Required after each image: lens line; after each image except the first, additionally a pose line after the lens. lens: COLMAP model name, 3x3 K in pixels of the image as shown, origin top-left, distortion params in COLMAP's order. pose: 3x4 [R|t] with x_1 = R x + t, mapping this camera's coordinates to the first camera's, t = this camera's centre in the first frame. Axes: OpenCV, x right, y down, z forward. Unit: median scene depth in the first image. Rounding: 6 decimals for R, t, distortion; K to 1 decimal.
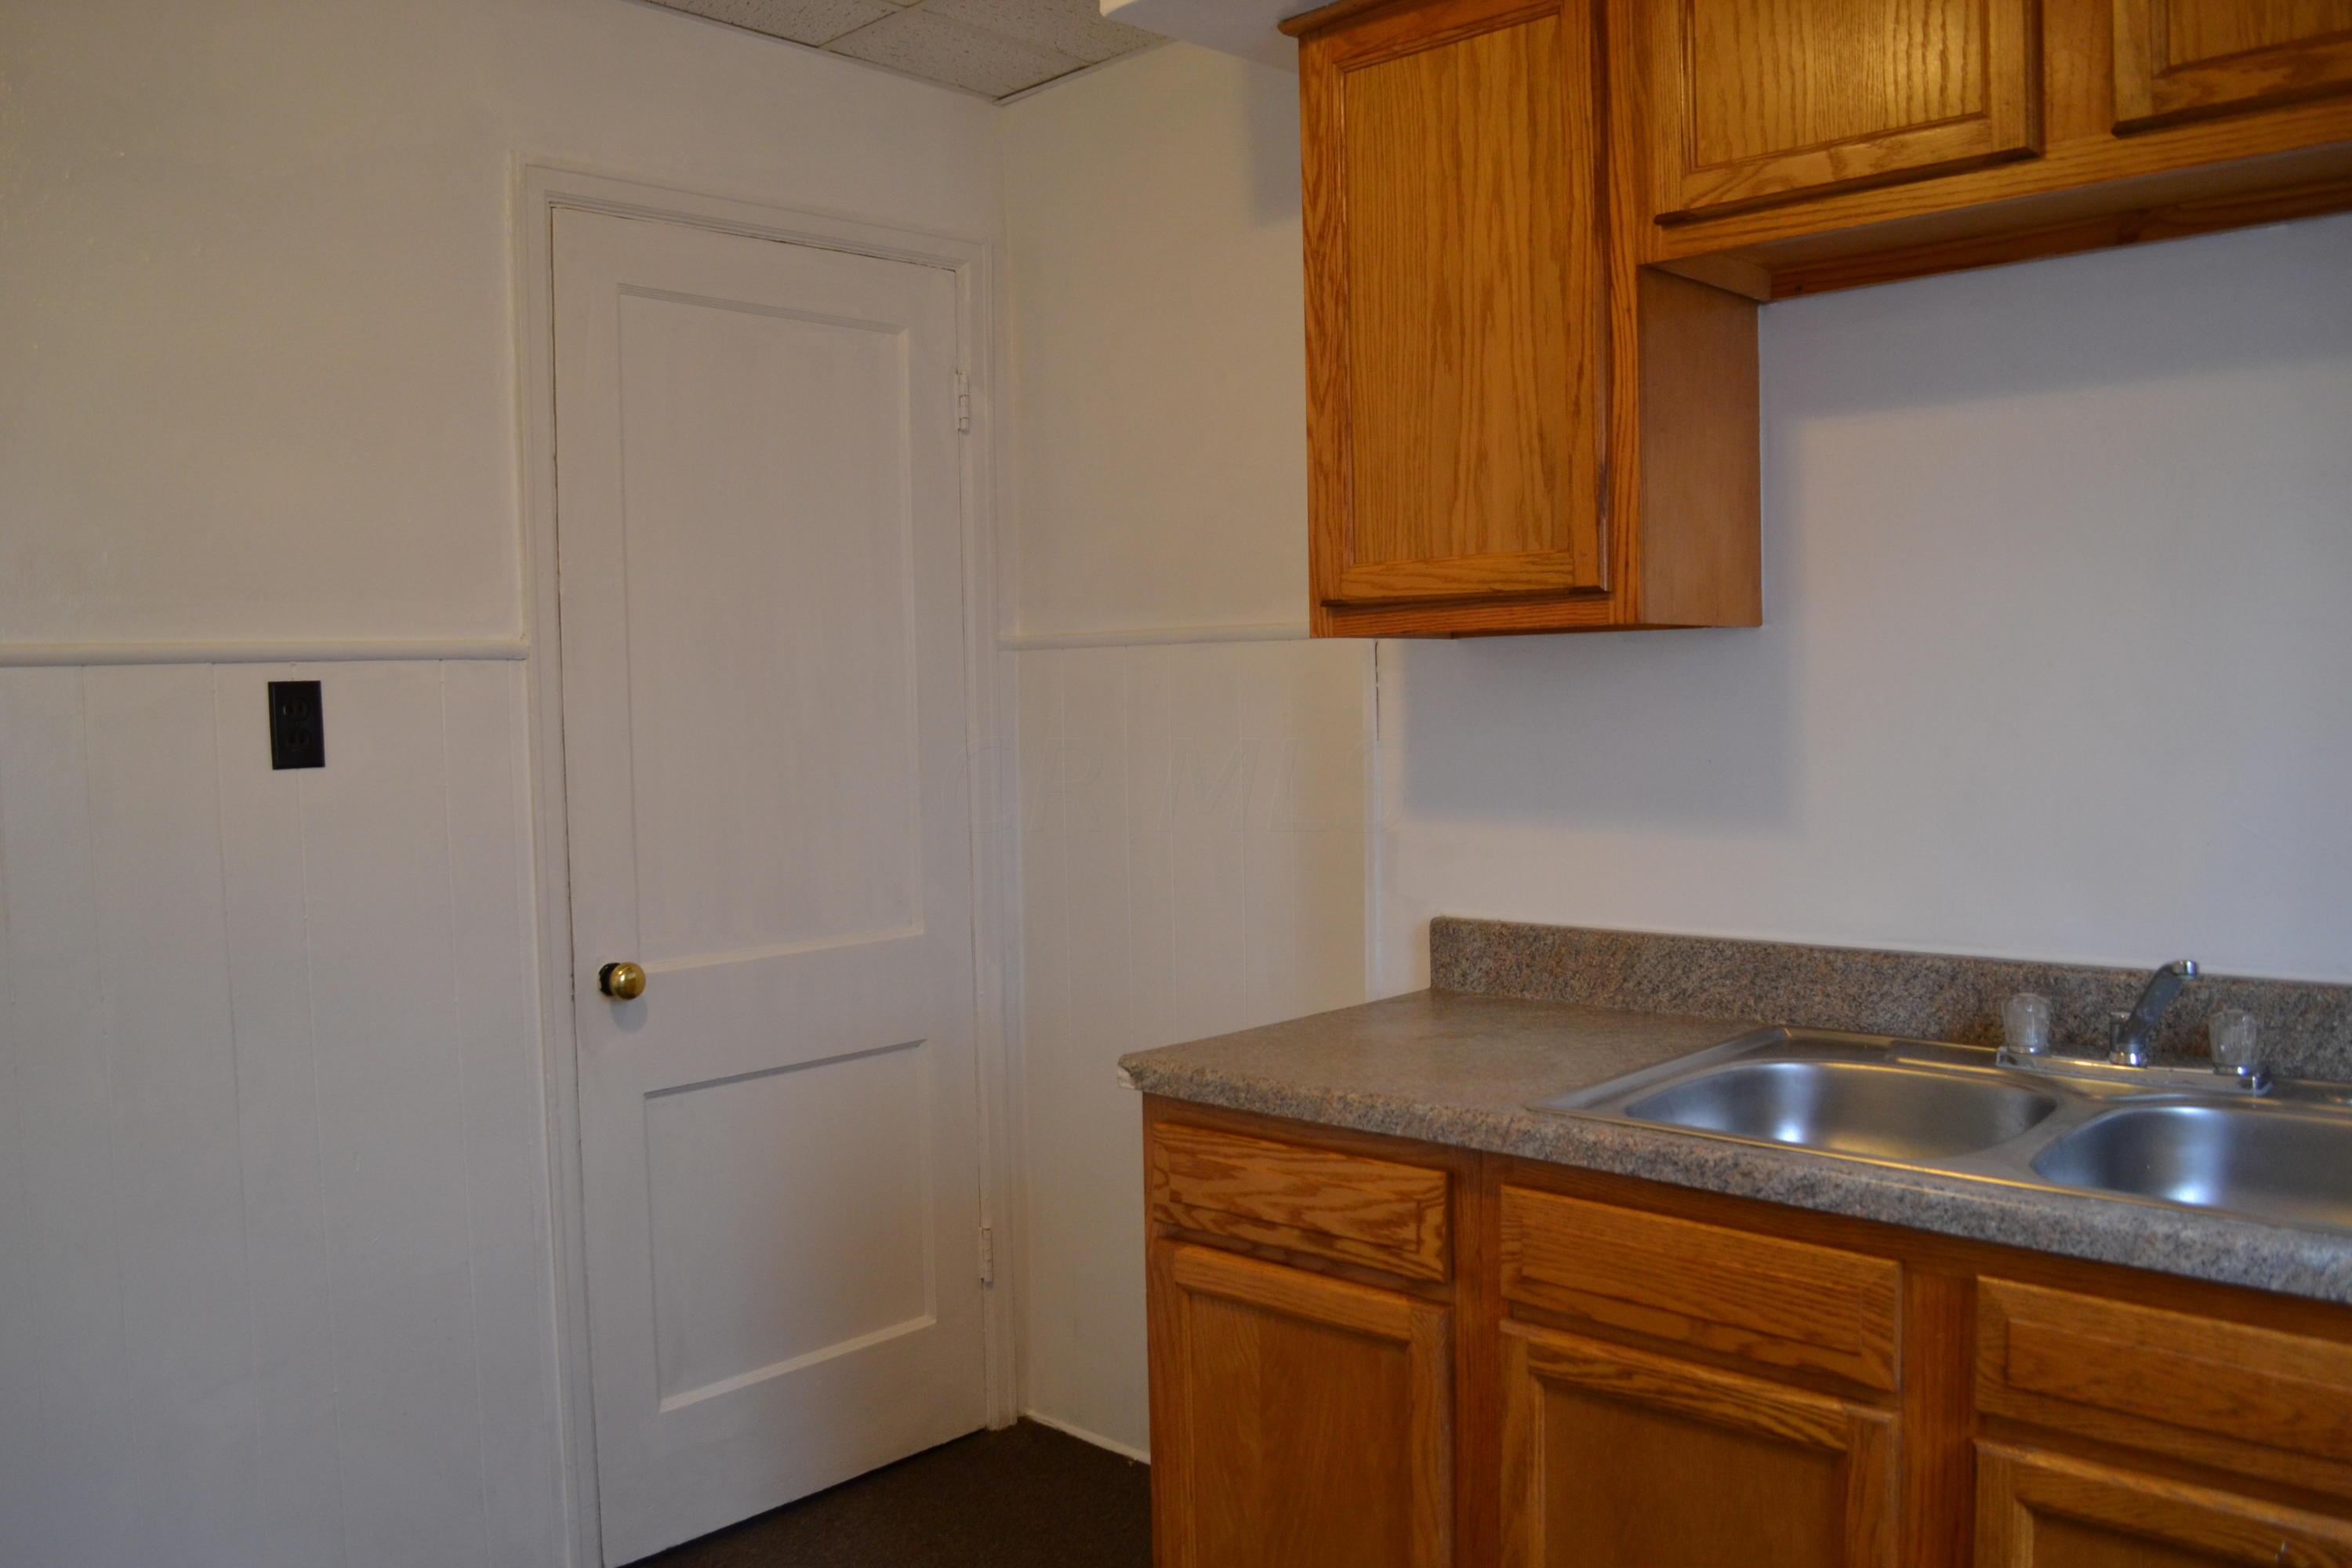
lens RADIAL K [[1918.8, 0, 1176.0], [0, 1918.8, 784.0], [0, 0, 1]] dist [-0.063326, 0.006083]
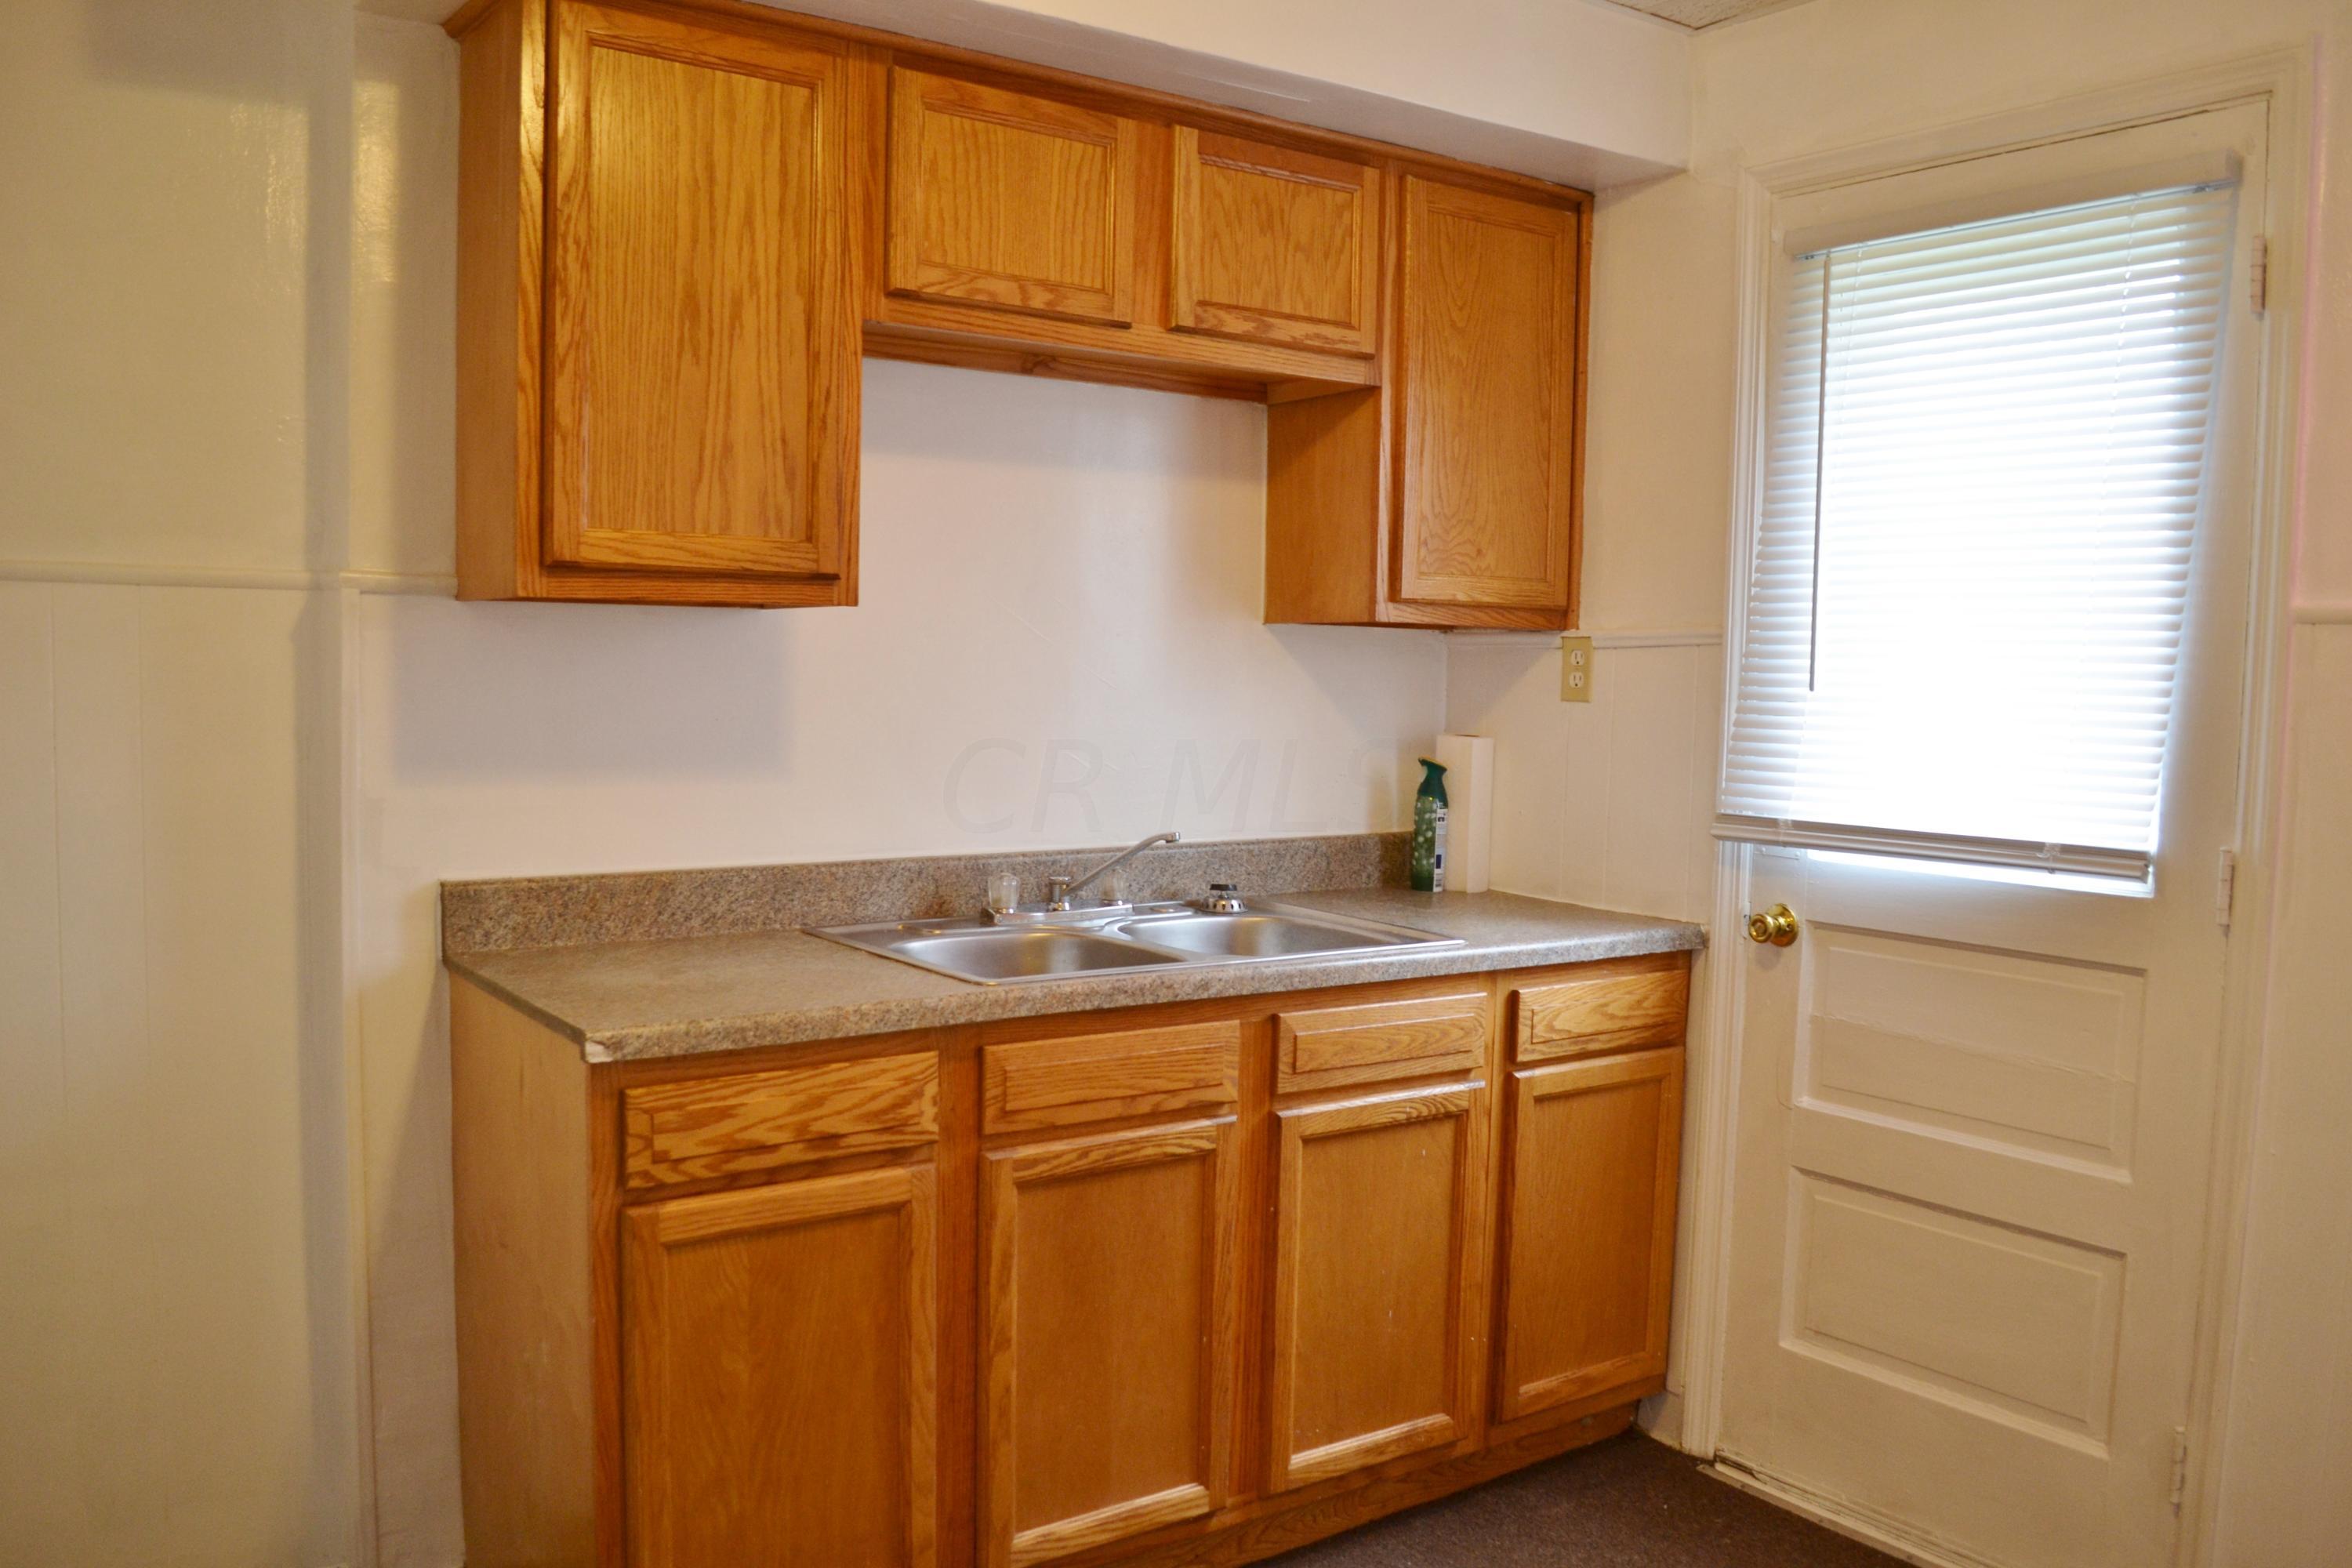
lens RADIAL K [[1918.8, 0, 1176.0], [0, 1918.8, 784.0], [0, 0, 1]] dist [-0.063326, 0.006083]
pose [[0.193630, -0.038293, 0.980327, -0.927518], [0.024995, 0.999106, 0.034090, -0.005907], [-0.980756, 0.017902, 0.194414, 0.545794]]
